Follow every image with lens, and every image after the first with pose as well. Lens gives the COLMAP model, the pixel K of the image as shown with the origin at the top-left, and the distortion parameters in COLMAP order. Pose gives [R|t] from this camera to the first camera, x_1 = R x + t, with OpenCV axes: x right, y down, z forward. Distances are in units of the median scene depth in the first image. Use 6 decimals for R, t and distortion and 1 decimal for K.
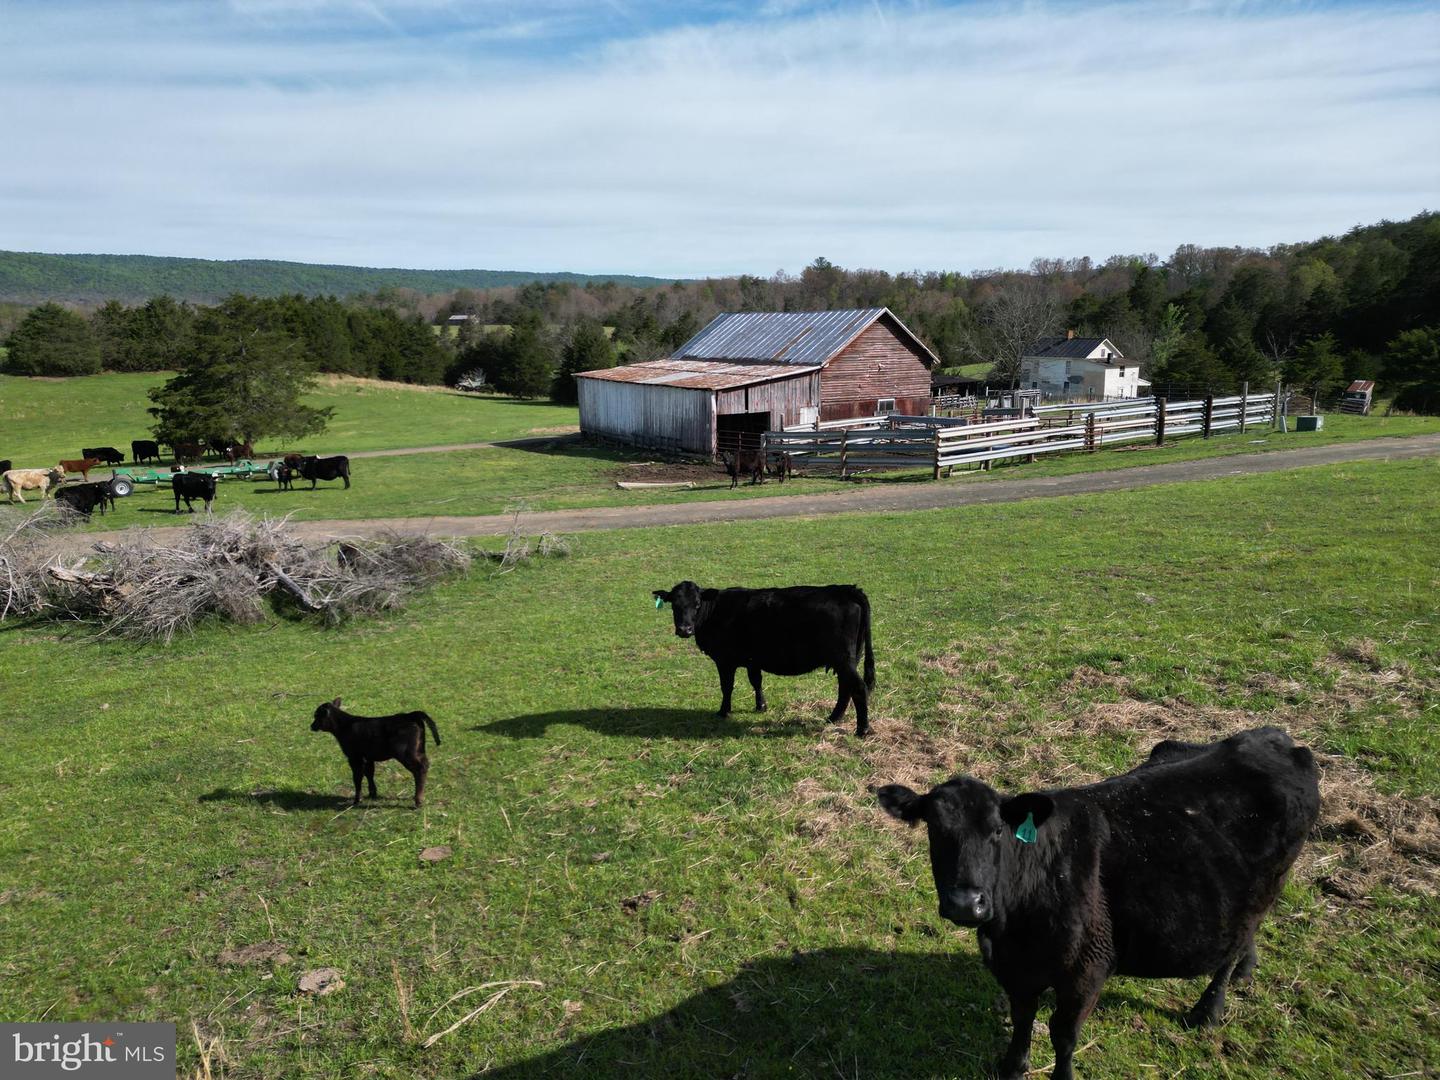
lens RADIAL K [[997.2, 0, 721.1], [0, 997.2, 550.0], [0, 0, 1]] dist [0.073480, -0.062264]
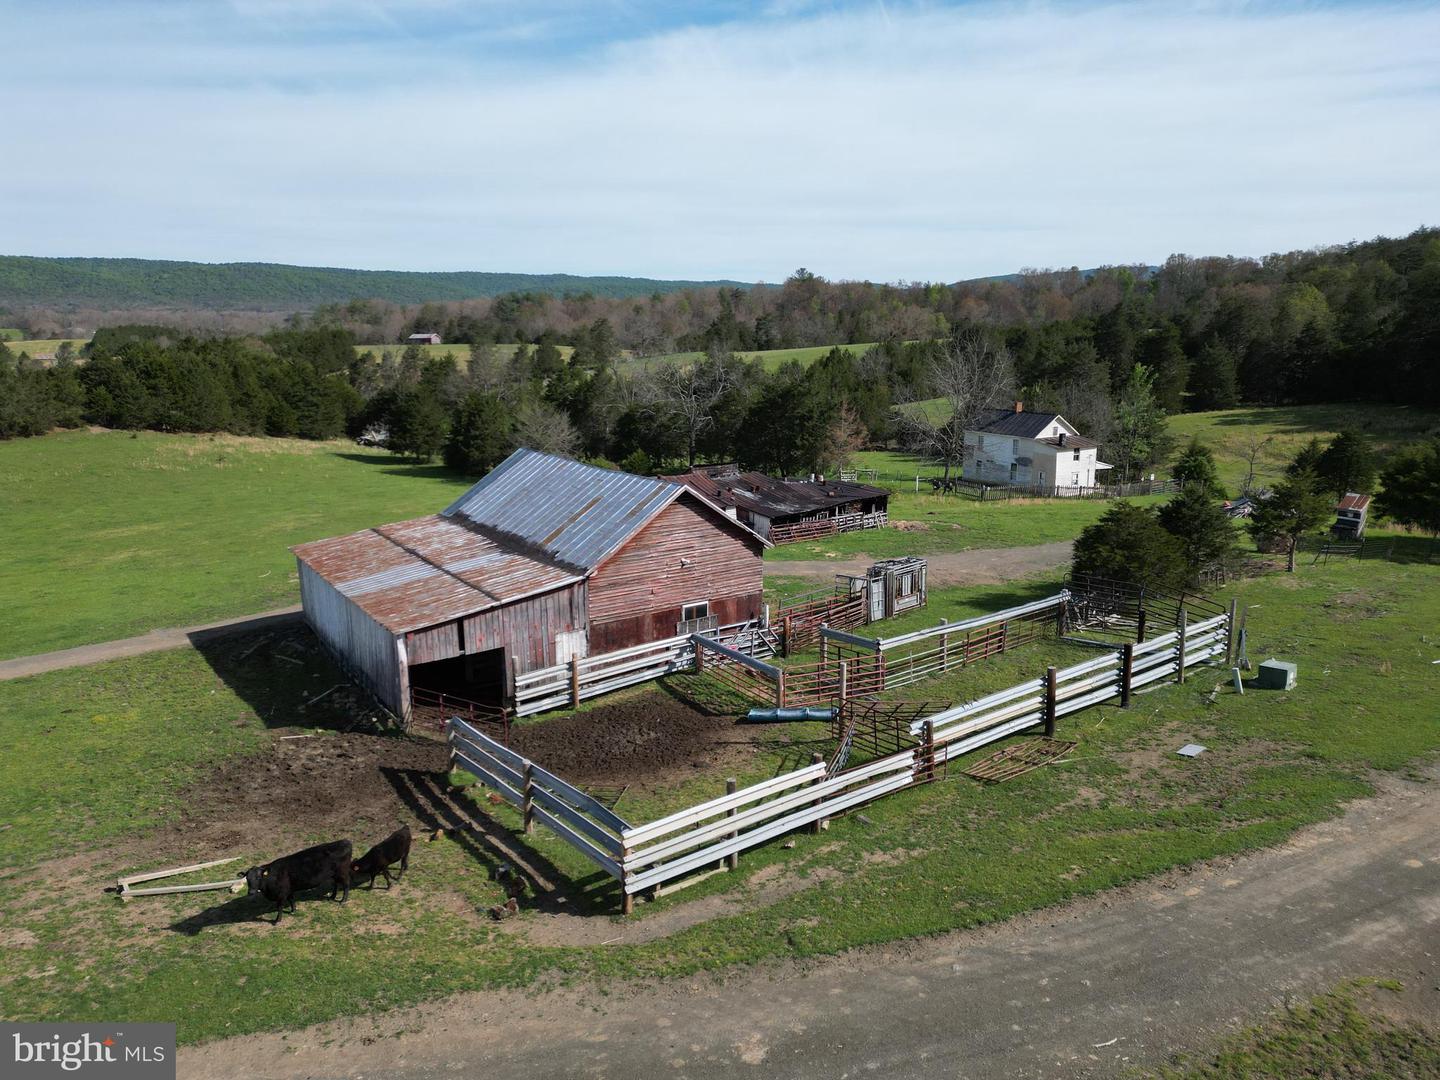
lens RADIAL K [[997.2, 0, 726.7], [0, 997.2, 529.8], [0, 0, 1]] dist [0.073480, -0.062264]
pose [[0.999982, -0.004913, 0.003508, 0.166205], [0.004970, 0.999850, -0.016563, -0.172096], [-0.003426, 0.016580, 0.999857, 0.253762]]
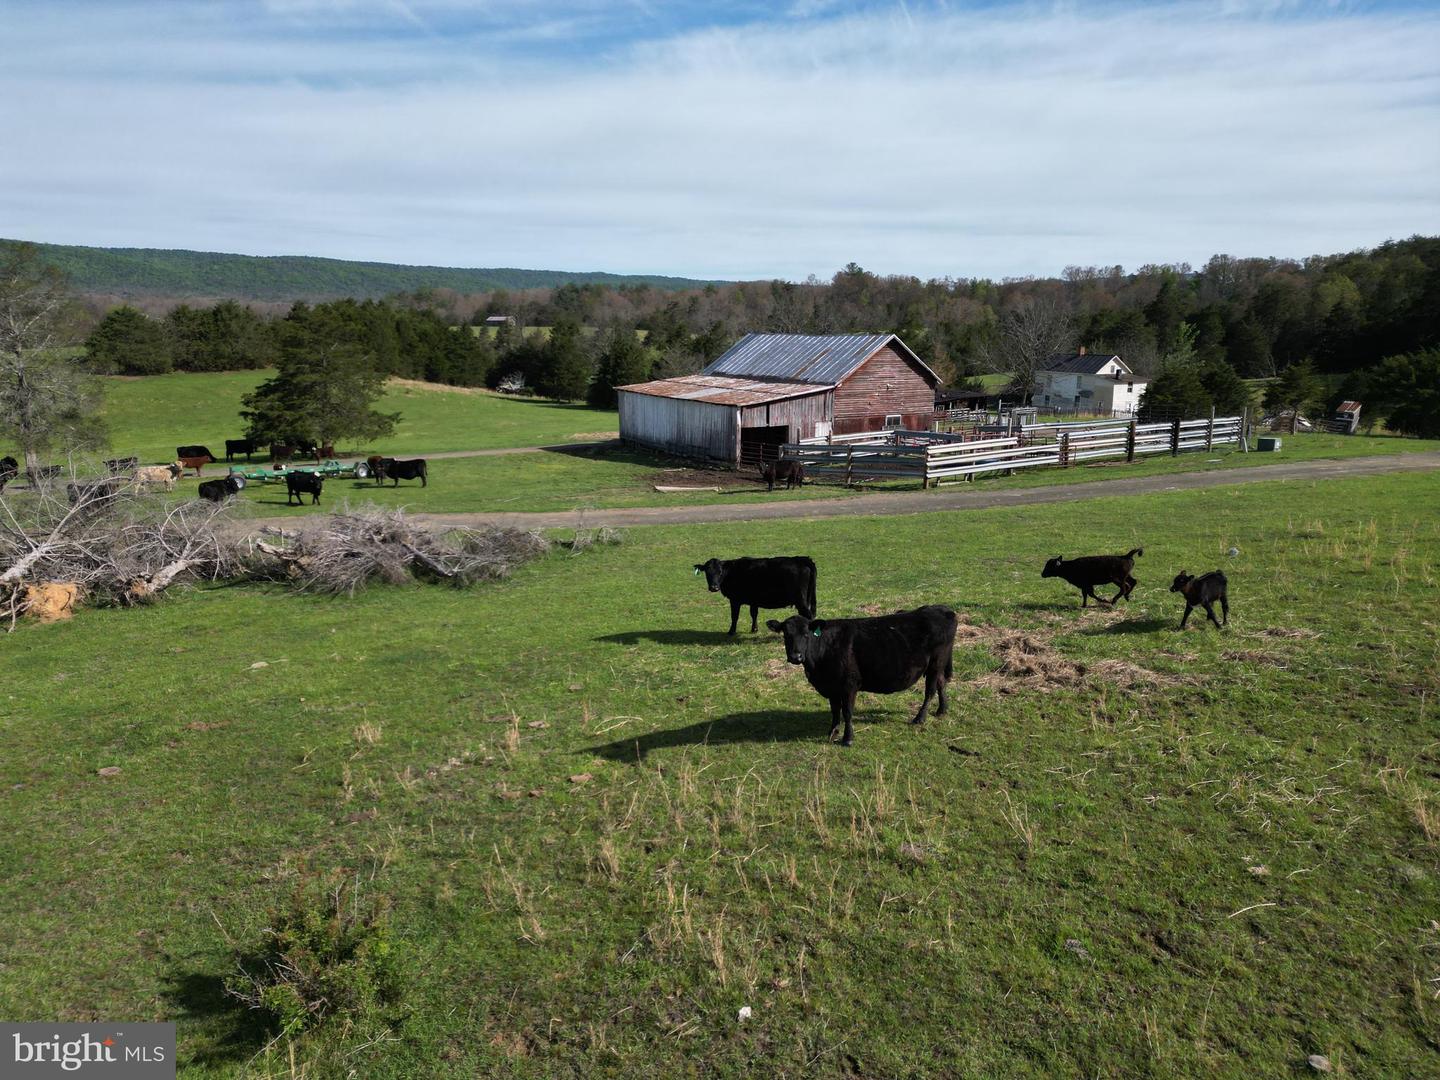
lens RADIAL K [[1004.4, 0, 721.0], [0, 1004.4, 542.7], [0, 0, 1]] dist [0.065871, -0.047267]
pose [[0.999443, 0.019969, -0.026755, 0.004633], [-0.020206, 0.999759, -0.008595, 0.004752], [0.026577, 0.009131, 0.999605, -0.116347]]
